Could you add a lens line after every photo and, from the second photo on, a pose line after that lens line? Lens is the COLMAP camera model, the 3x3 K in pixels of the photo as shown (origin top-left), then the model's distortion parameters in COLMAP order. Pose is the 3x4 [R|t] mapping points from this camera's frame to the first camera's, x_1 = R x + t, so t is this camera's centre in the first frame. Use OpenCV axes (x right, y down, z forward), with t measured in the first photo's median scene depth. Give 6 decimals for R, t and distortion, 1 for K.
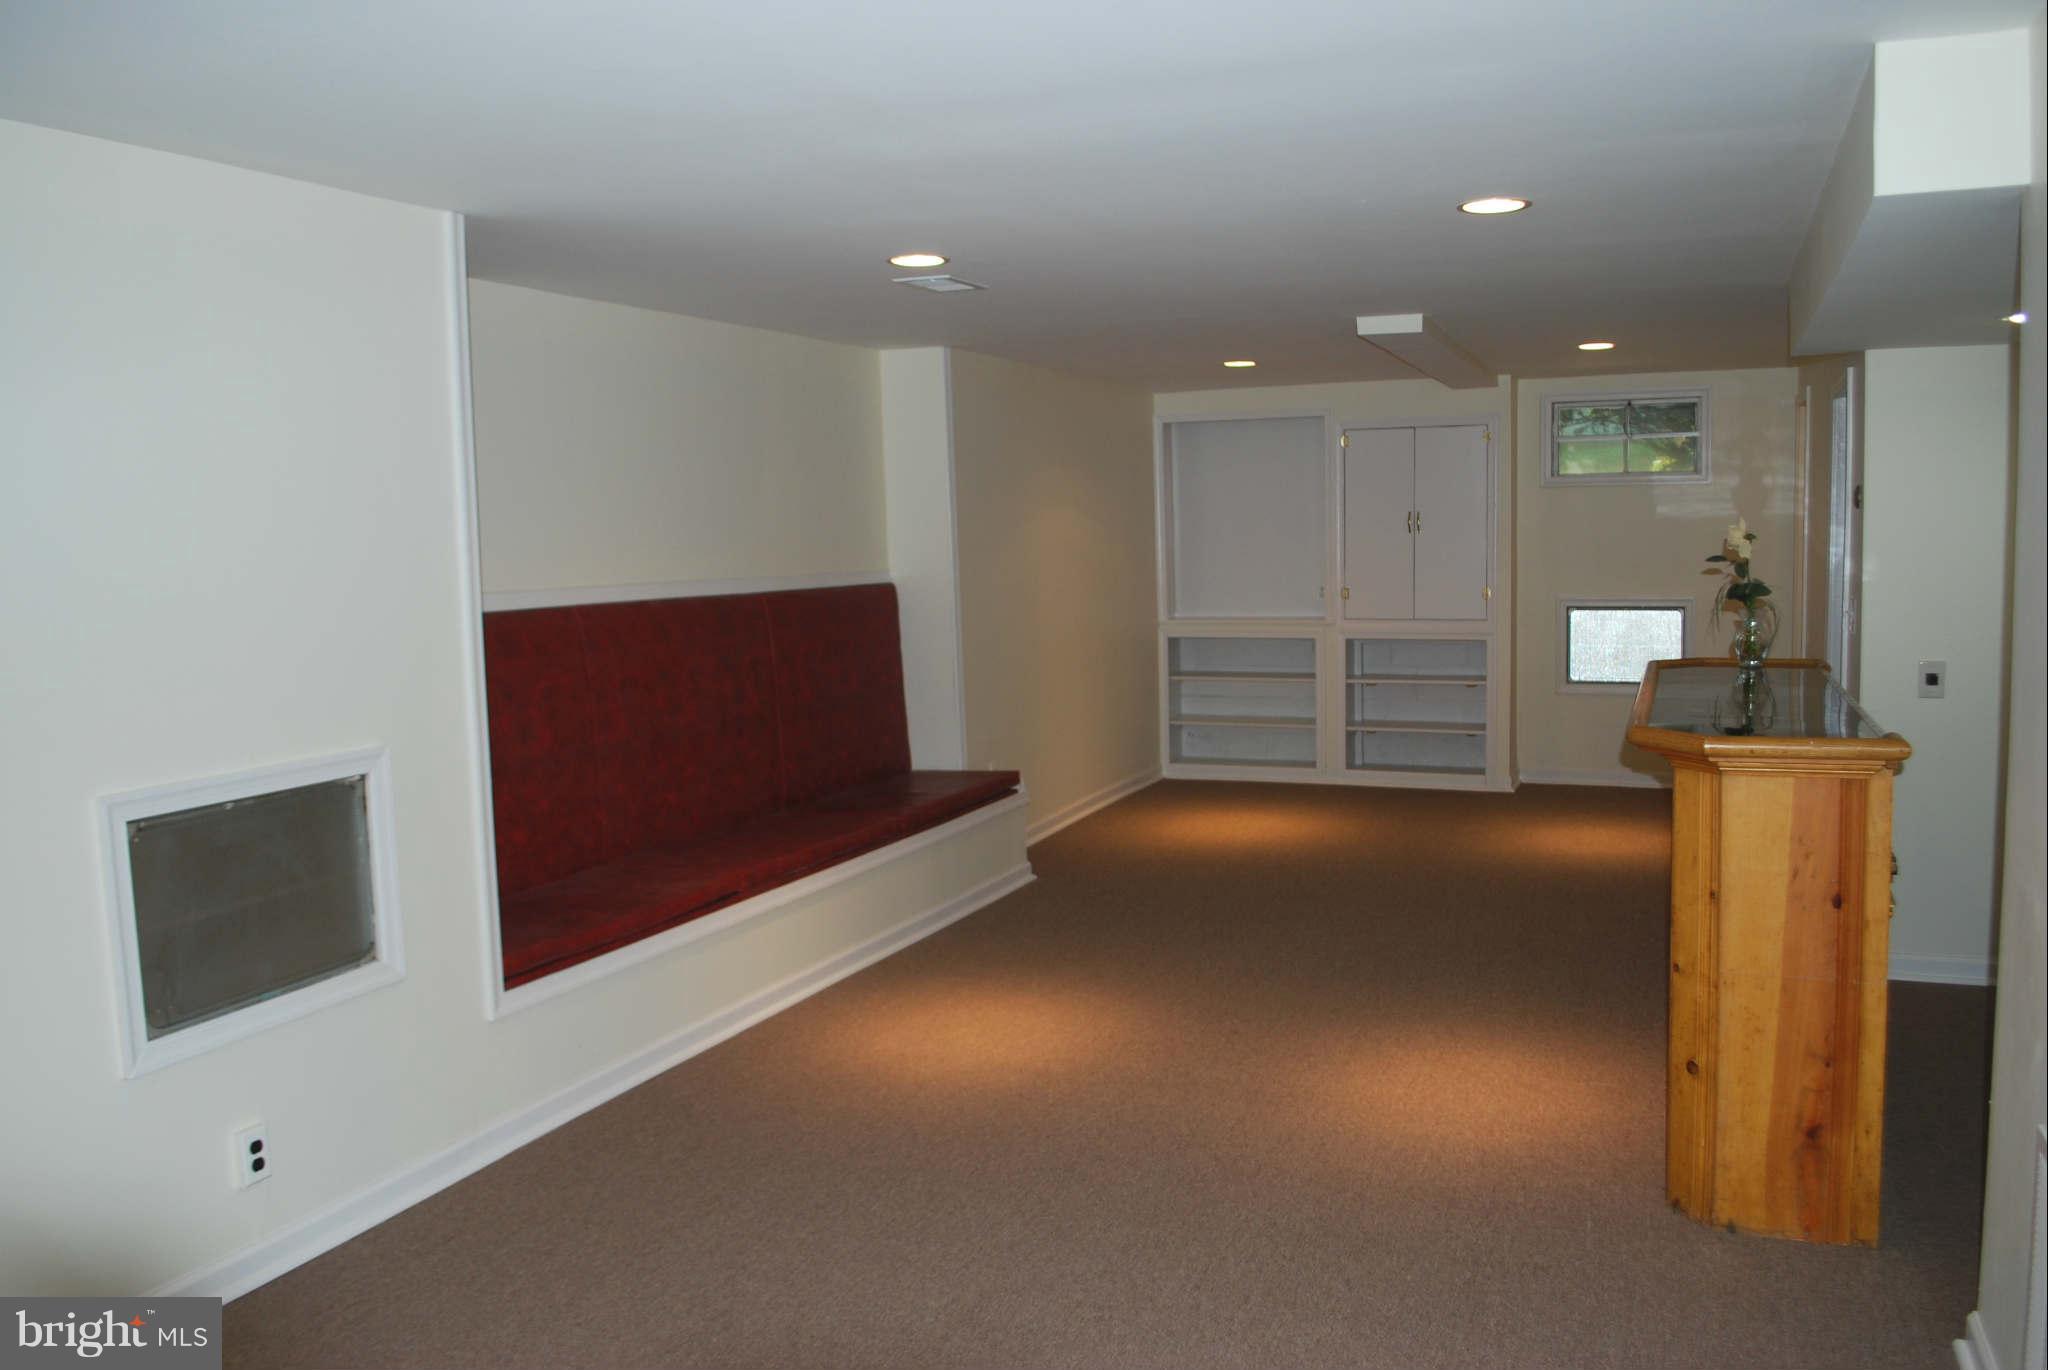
lens RADIAL K [[1611.1, 0, 1035.4], [0, 1611.1, 685.0], [0, 0, 1]] dist [-0.075255, -0.005745]
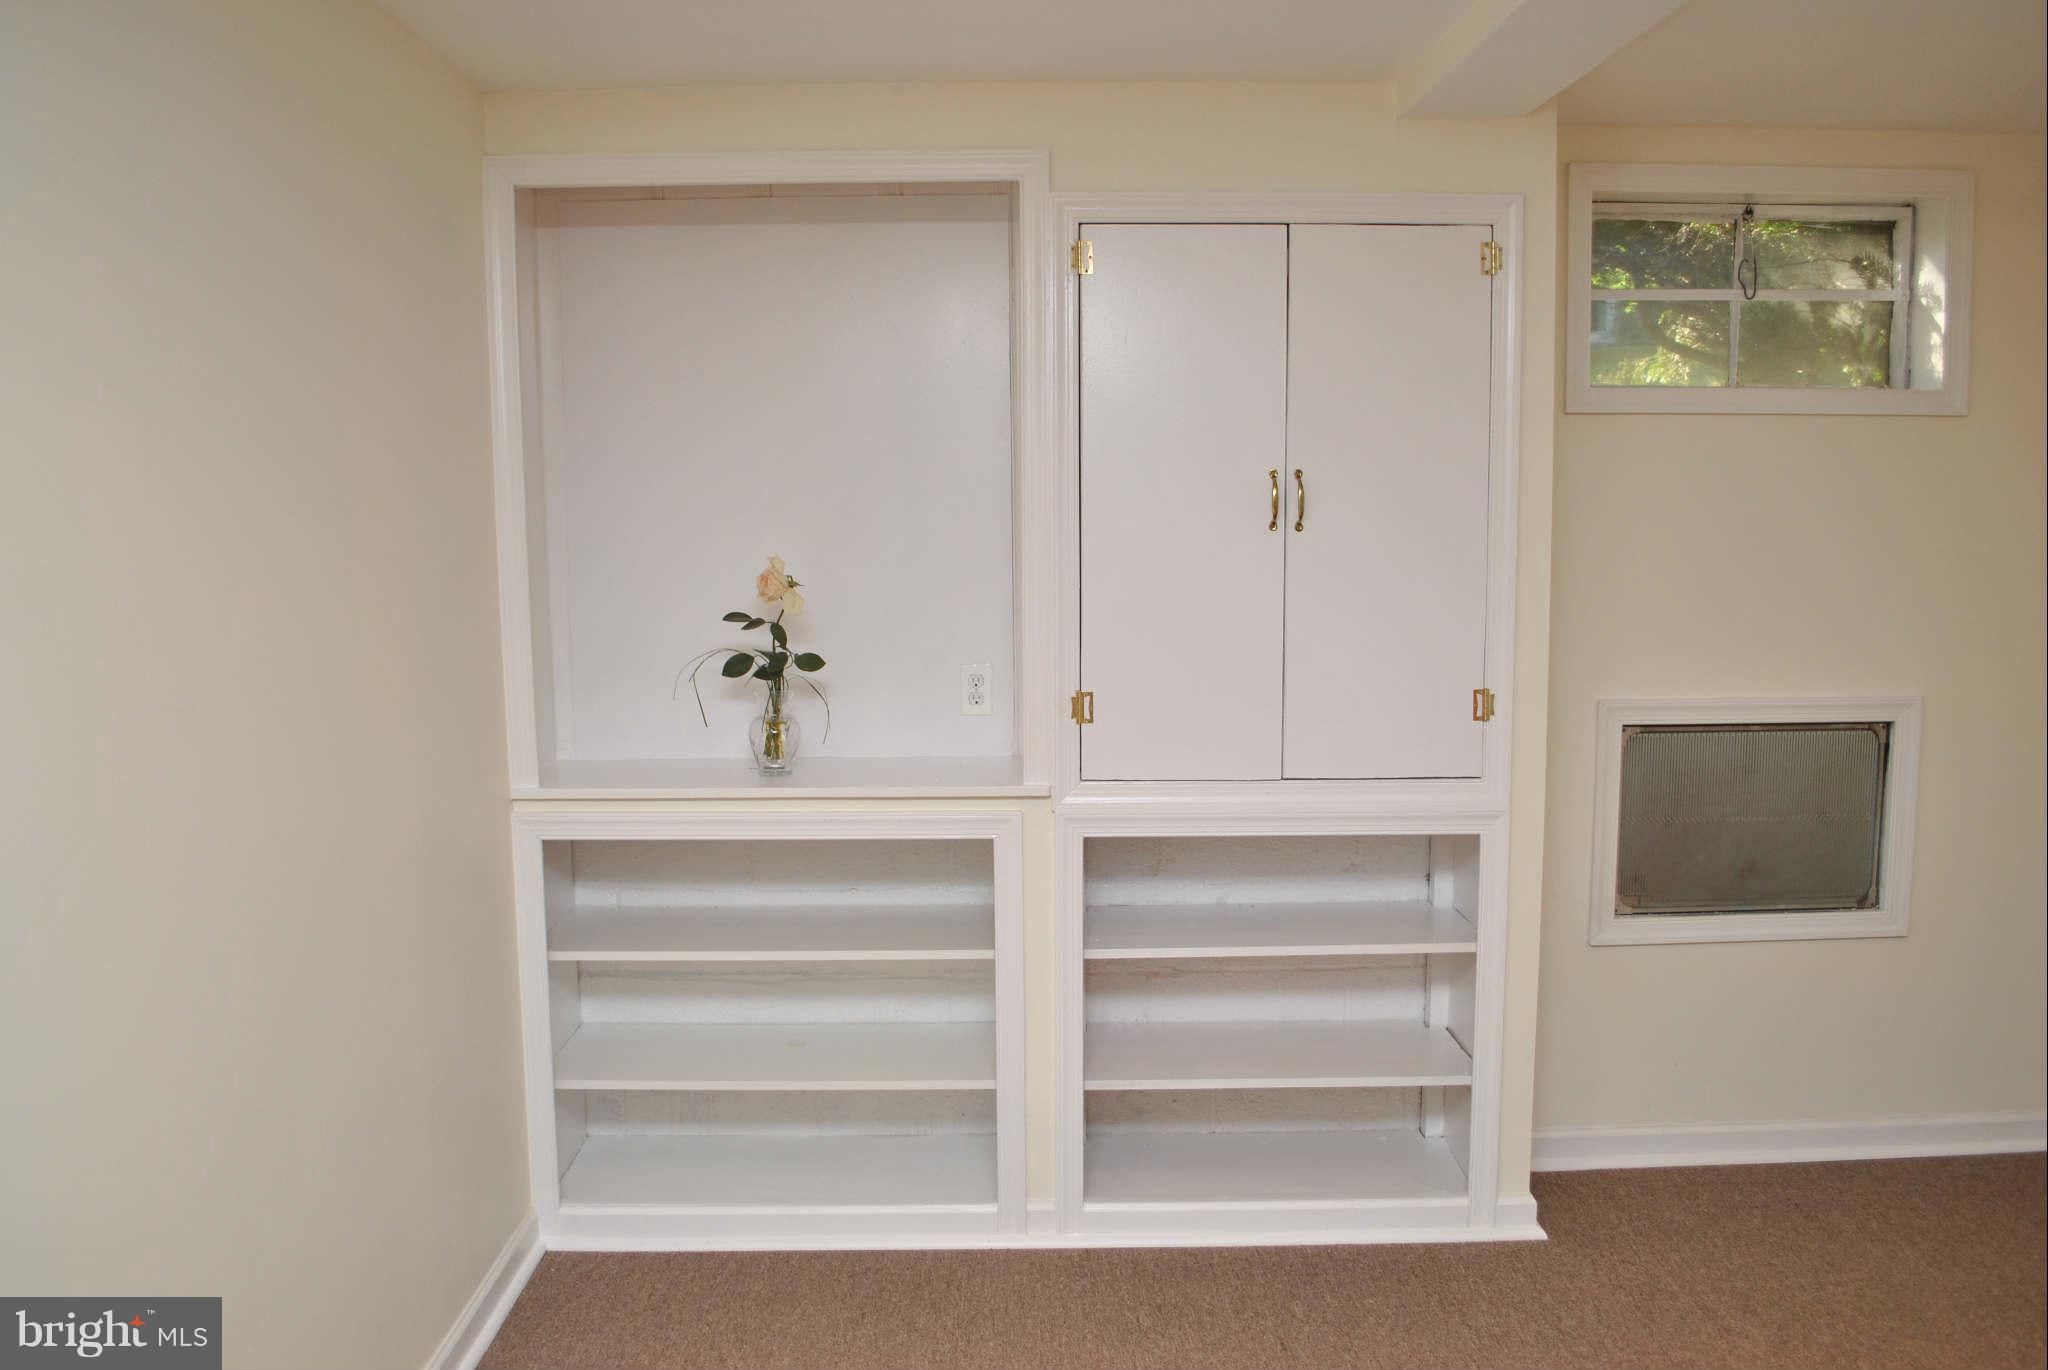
lens RADIAL K [[1611.1, 0, 1035.4], [0, 1611.1, 685.0], [0, 0, 1]] dist [-0.075255, -0.005745]
pose [[0.920608, -0.034822, 0.388933, 0.050832], [0.026482, 0.999290, 0.026784, -0.069805], [-0.389590, -0.014358, 0.920877, 0.680468]]
